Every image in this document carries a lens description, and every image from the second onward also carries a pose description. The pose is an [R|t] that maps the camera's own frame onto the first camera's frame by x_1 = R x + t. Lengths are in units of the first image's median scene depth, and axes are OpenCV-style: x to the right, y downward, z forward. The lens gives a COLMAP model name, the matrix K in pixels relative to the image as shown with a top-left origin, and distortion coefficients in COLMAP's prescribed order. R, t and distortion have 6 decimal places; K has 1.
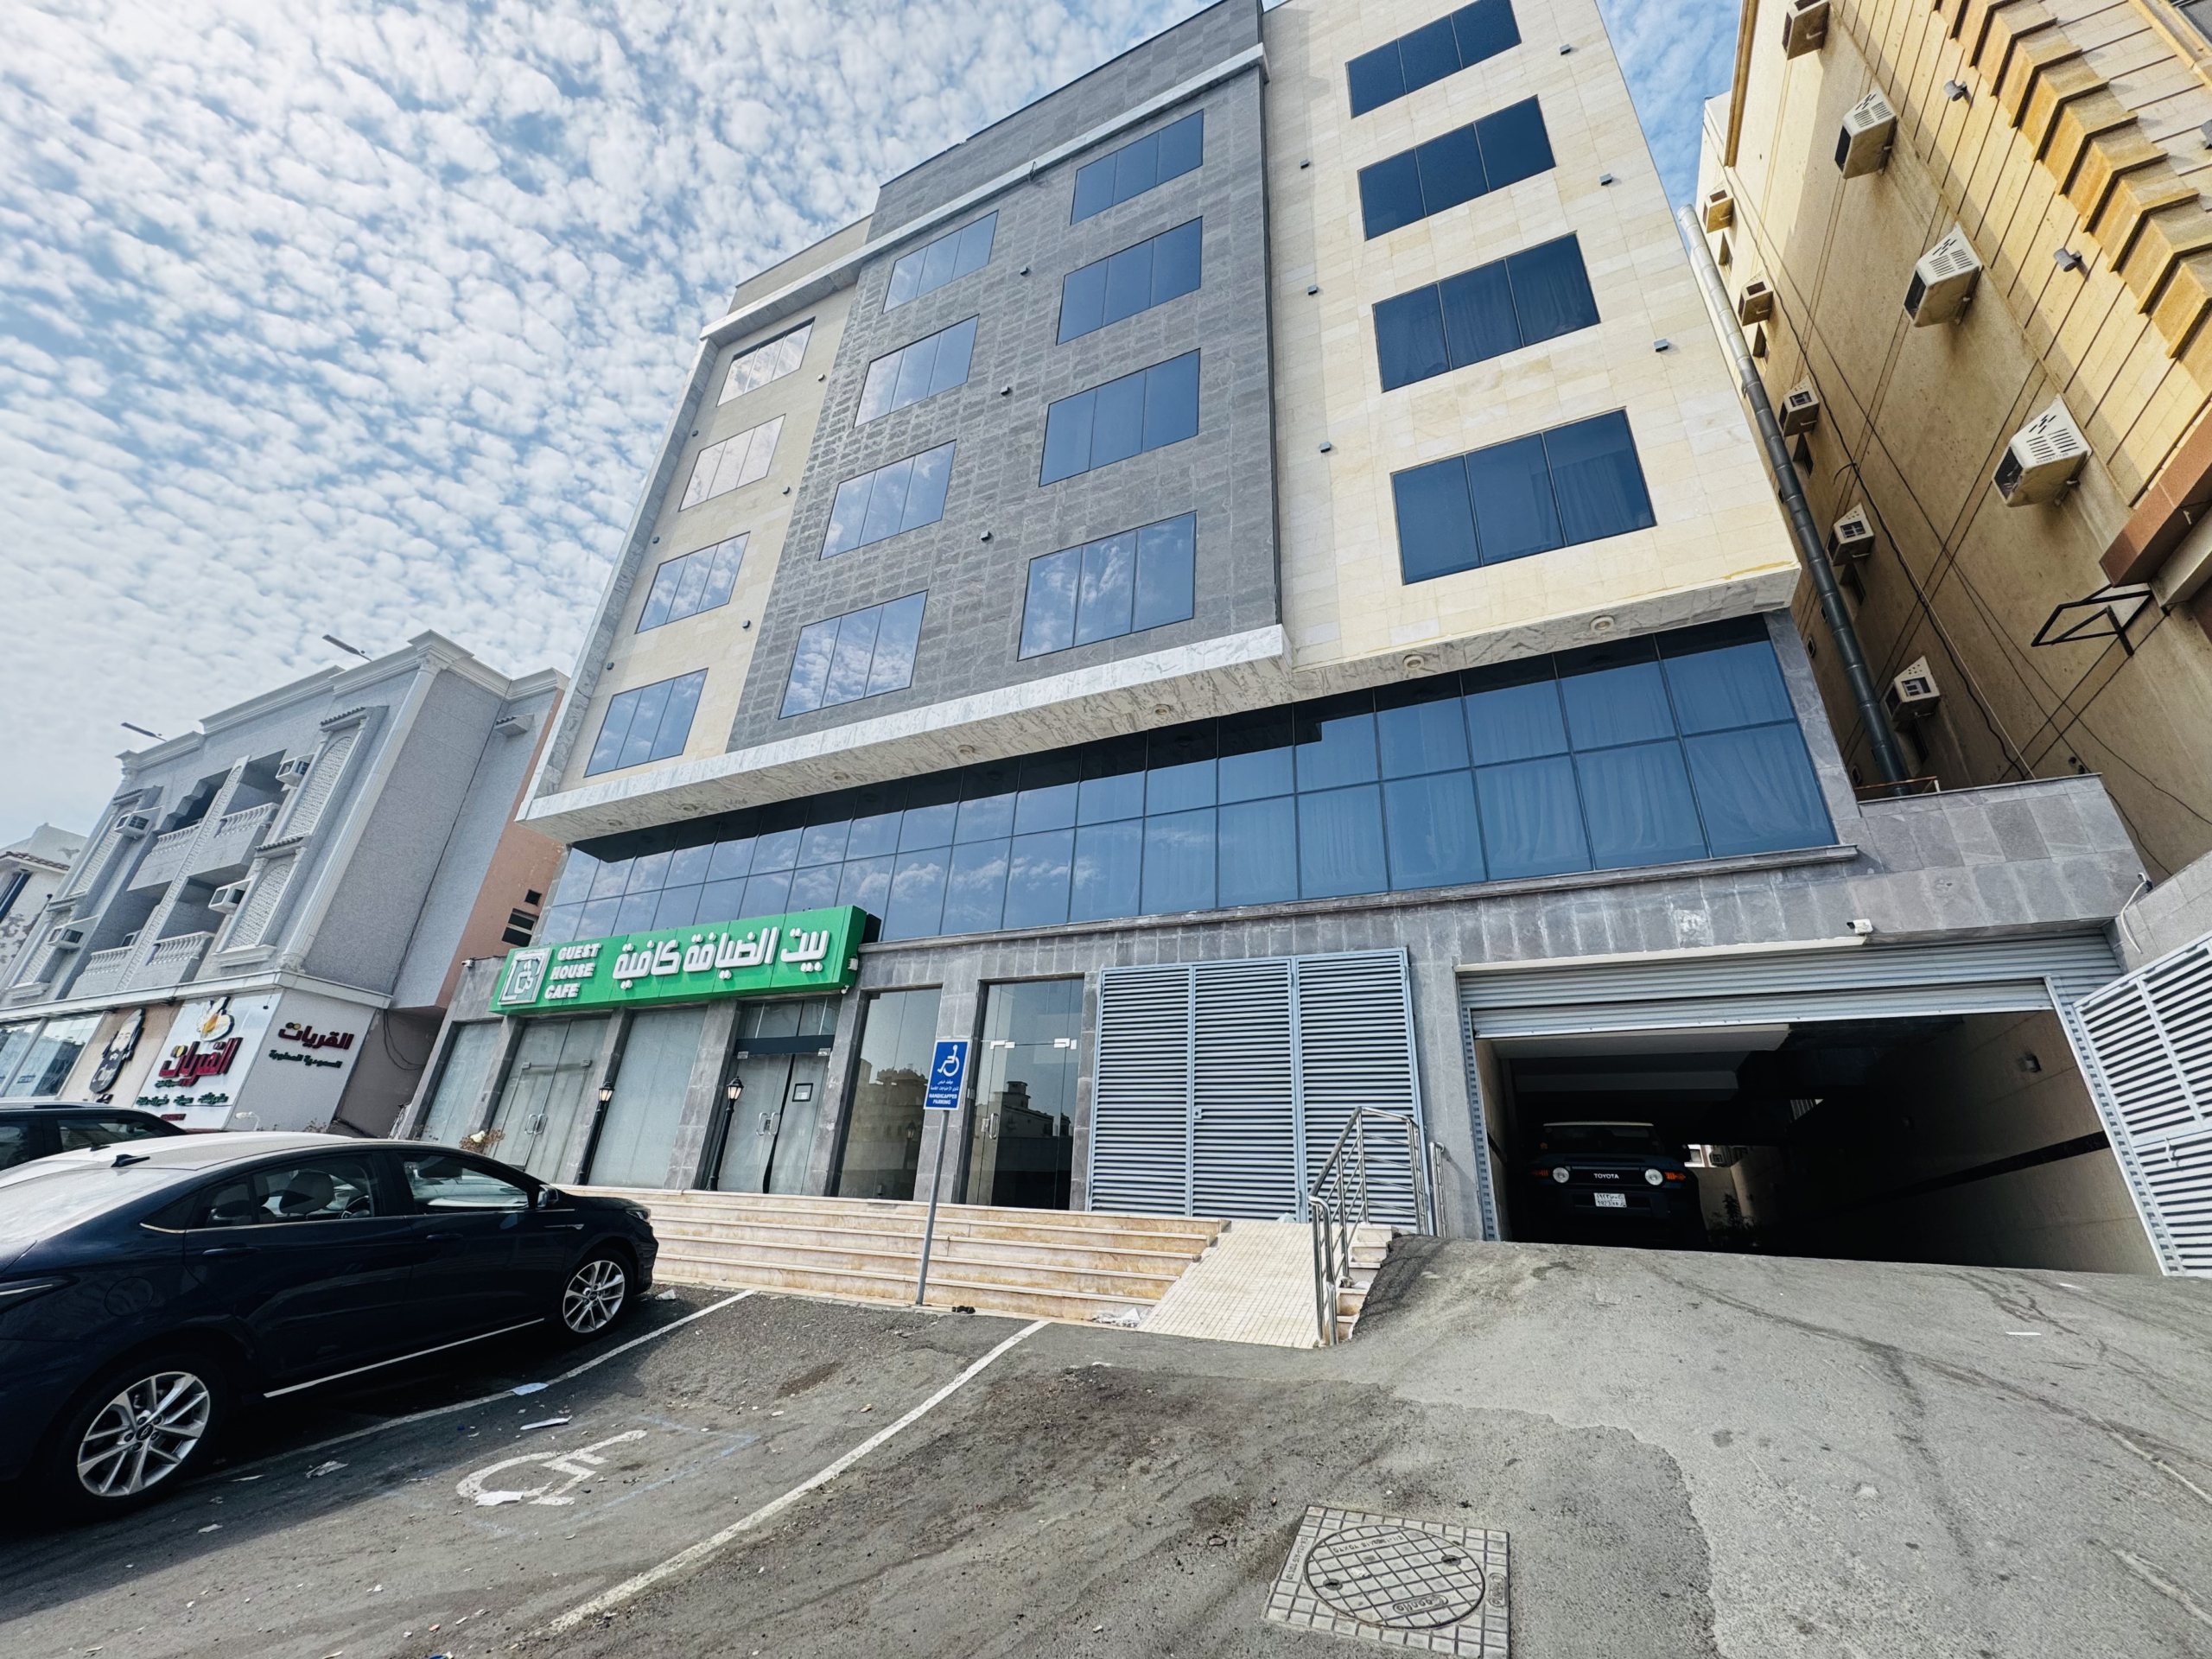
lens RADIAL K [[884.1, 0, 1111.2], [0, 884.1, 838.1], [0, 0, 1]] dist [-0.003269, 0.000817]
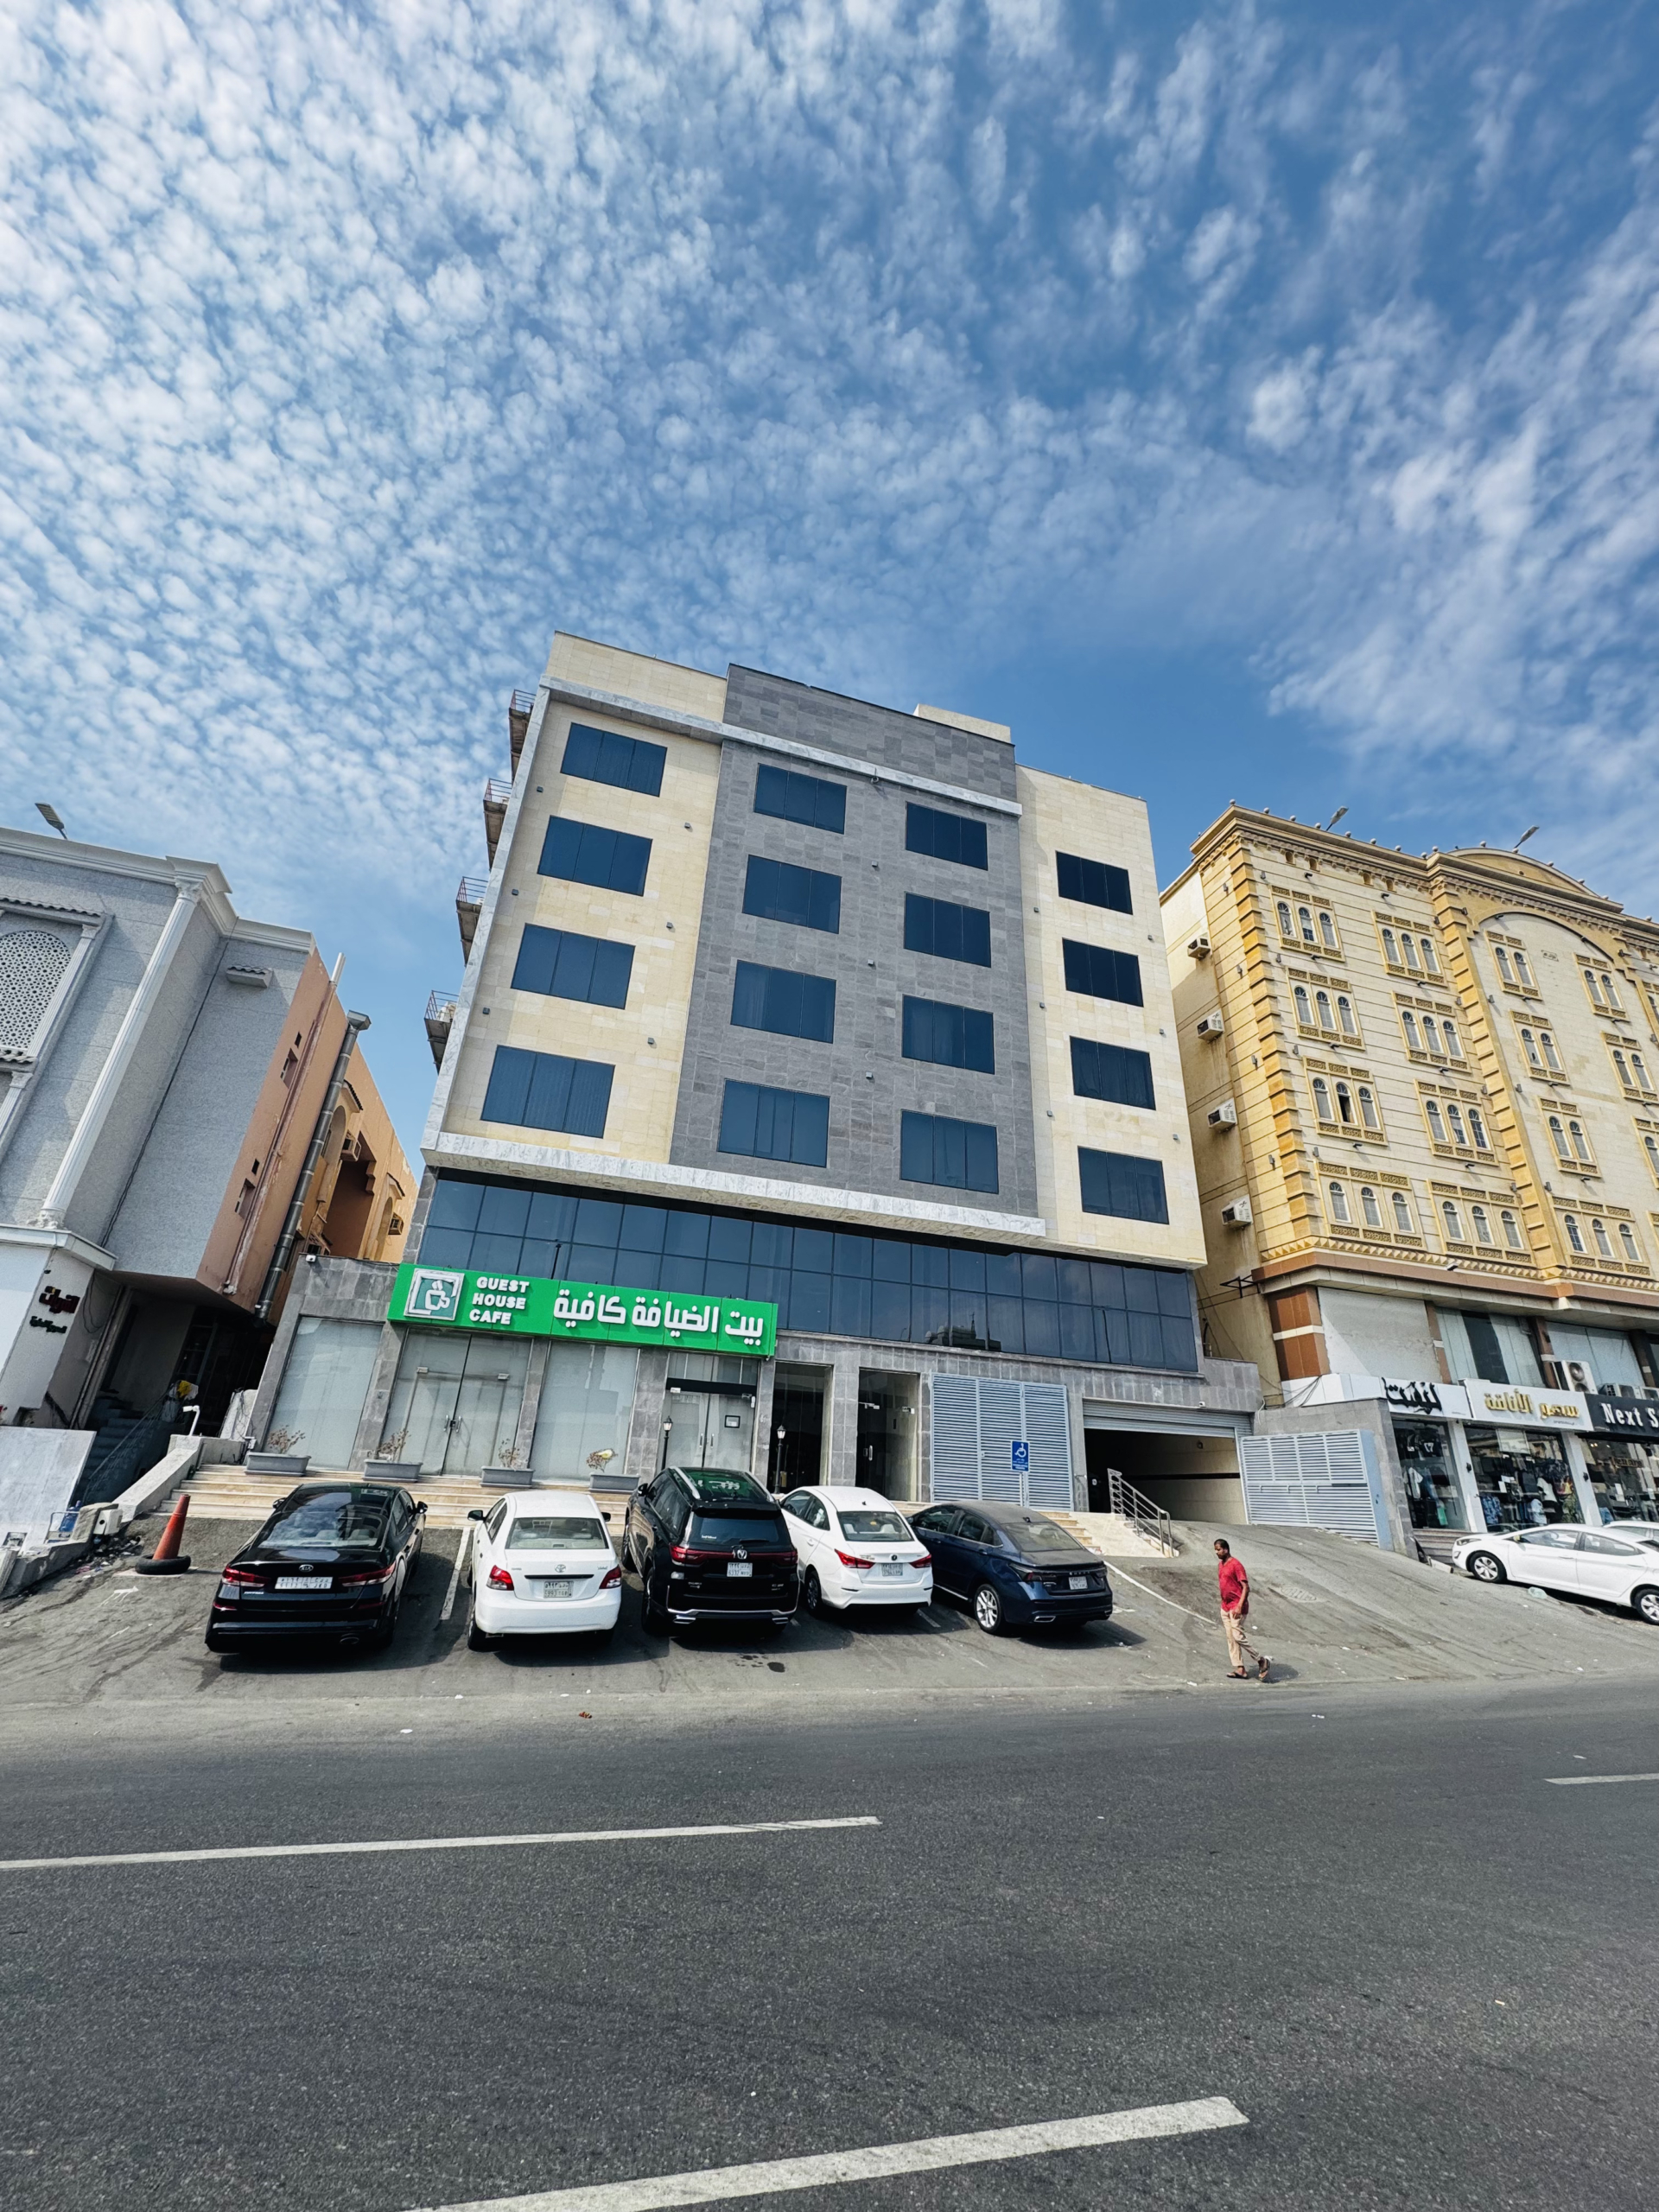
lens RADIAL K [[884.1, 0, 822.3], [0, 884.1, 1108.0], [0, 0, 1]] dist [-0.003269, 0.000817]
pose [[0.742841, 0.250126, 0.620987, -1.329035], [-0.287490, 0.956883, -0.041518, -0.220733], [-0.604597, -0.147687, 0.782720, -0.231504]]
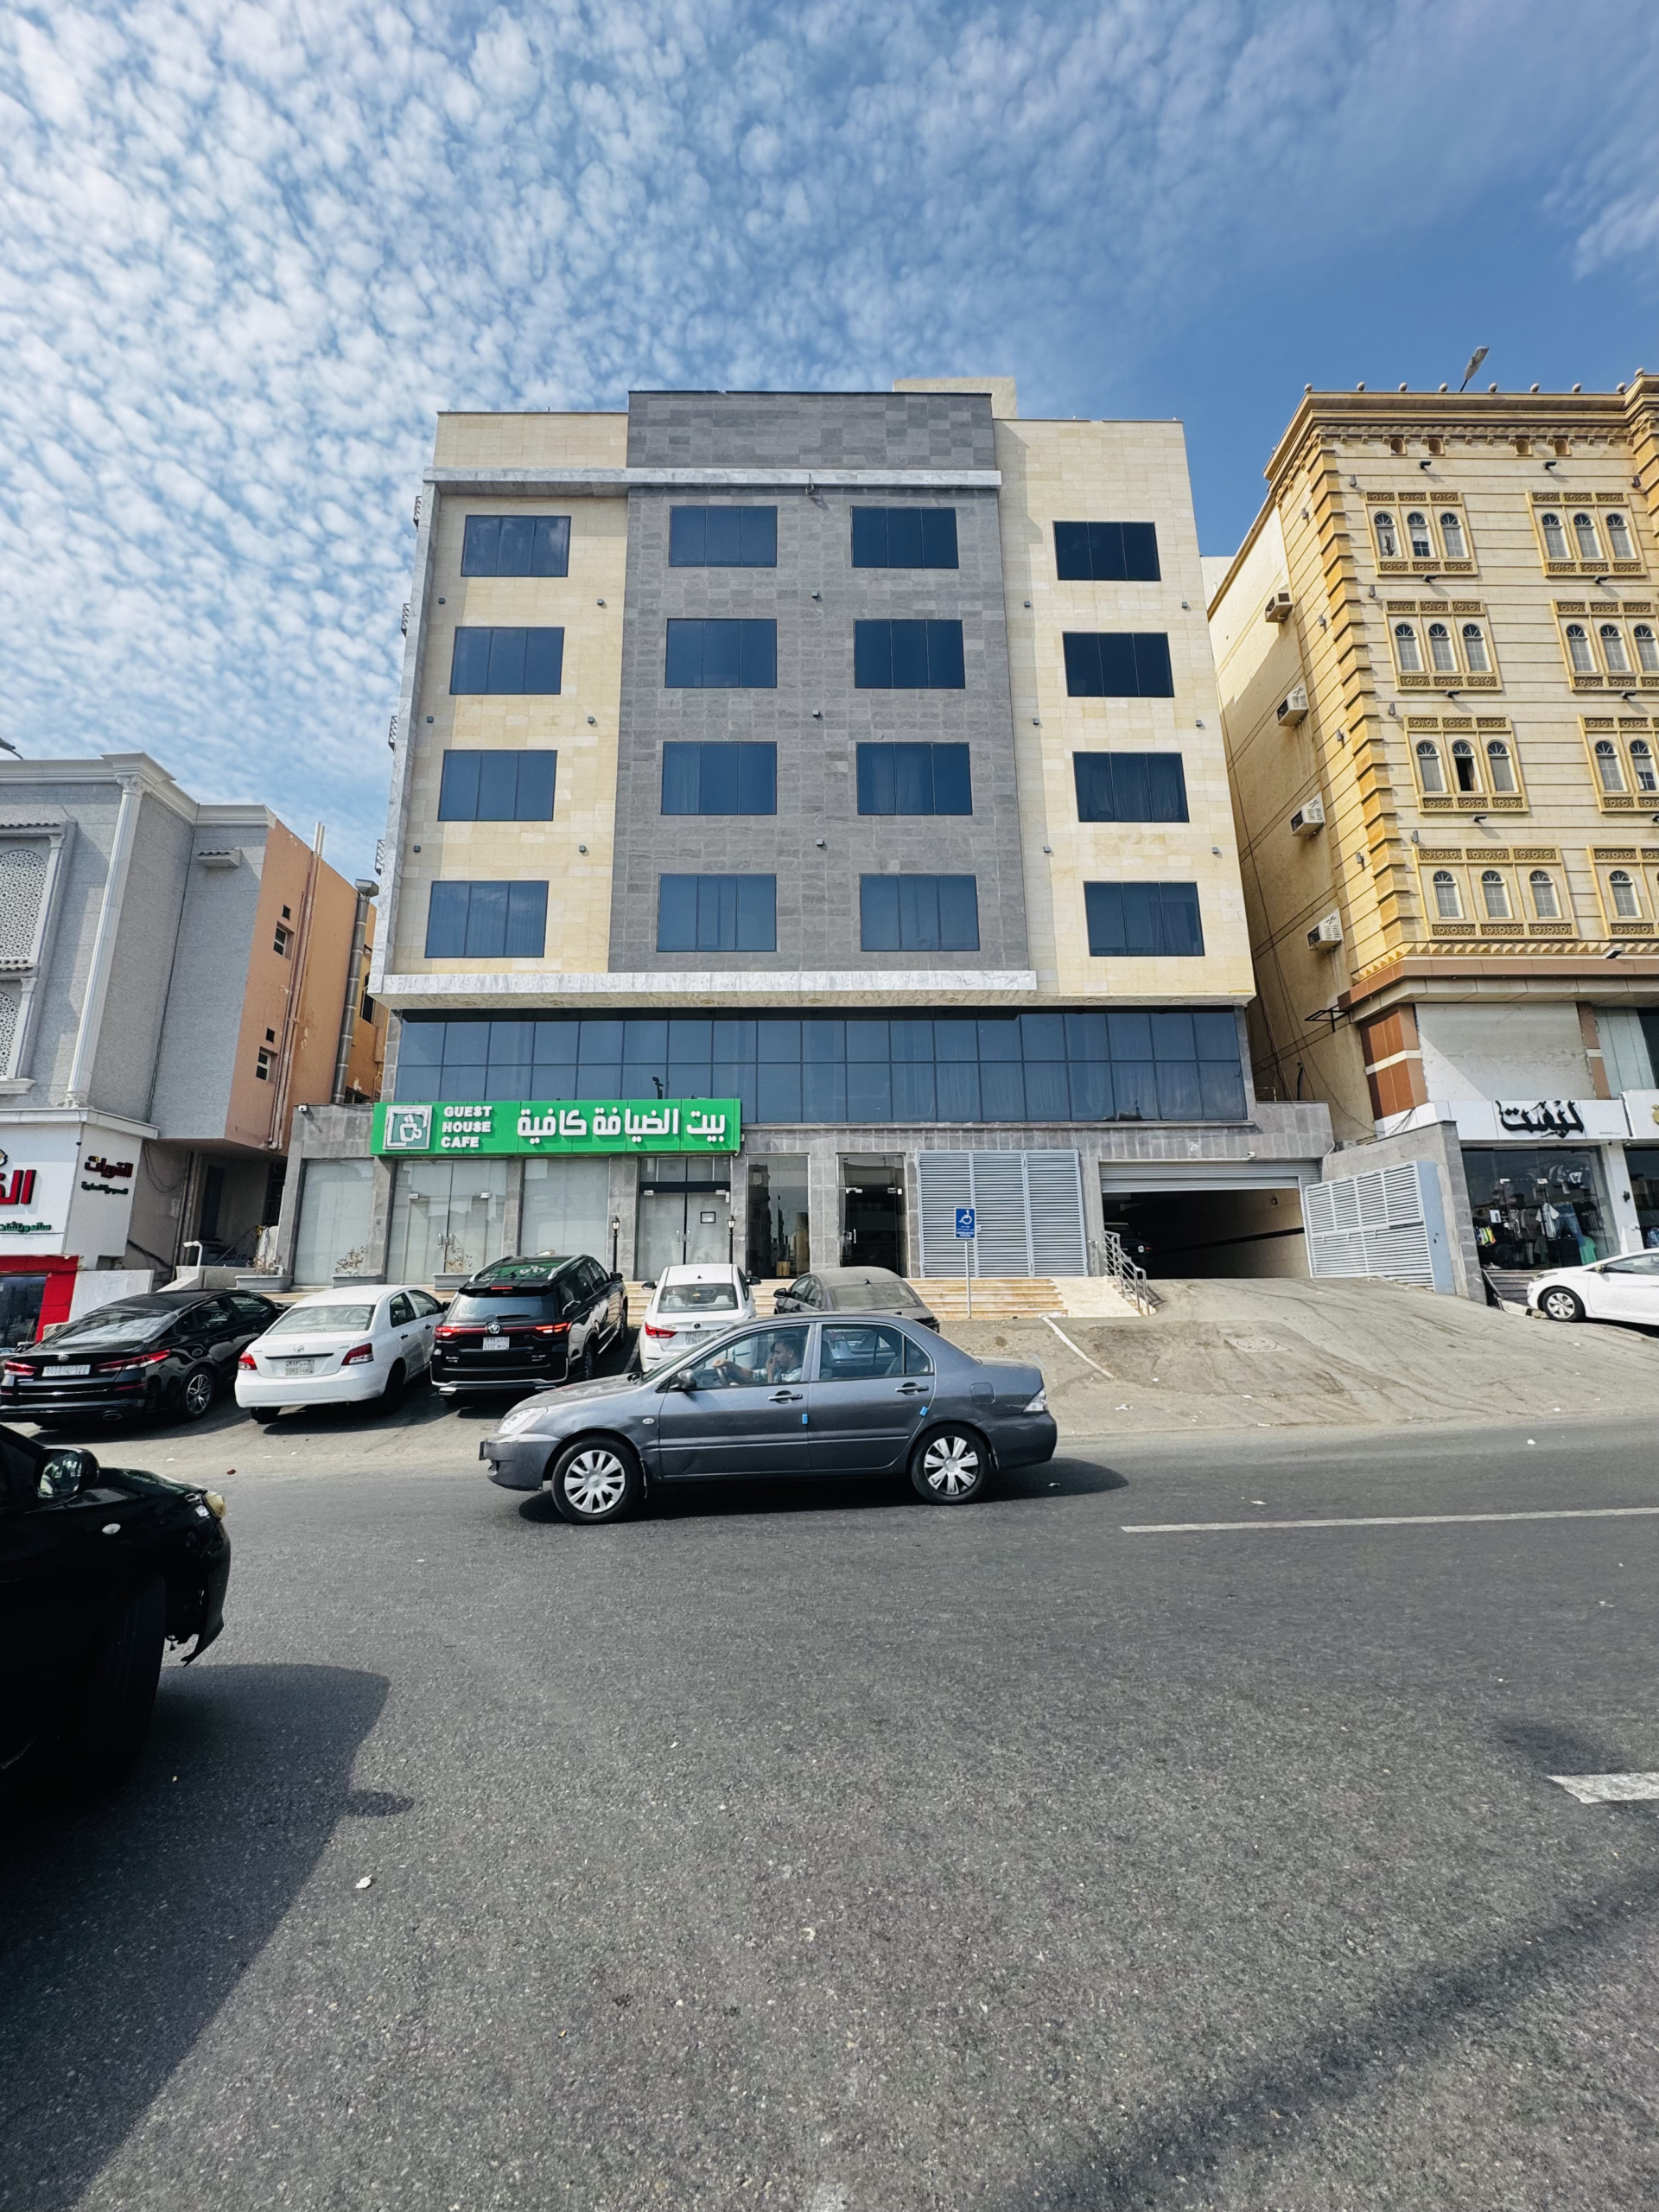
lens RADIAL K [[884.1, 0, 827.4], [0, 884.1, 1108.4], [0, 0, 1]] dist [-0.003269, 0.000817]
pose [[0.893989, 0.024166, 0.447437, -0.861480], [-0.127025, 0.971250, 0.201340, -0.241144], [-0.429708, -0.236831, 0.871357, -0.408731]]
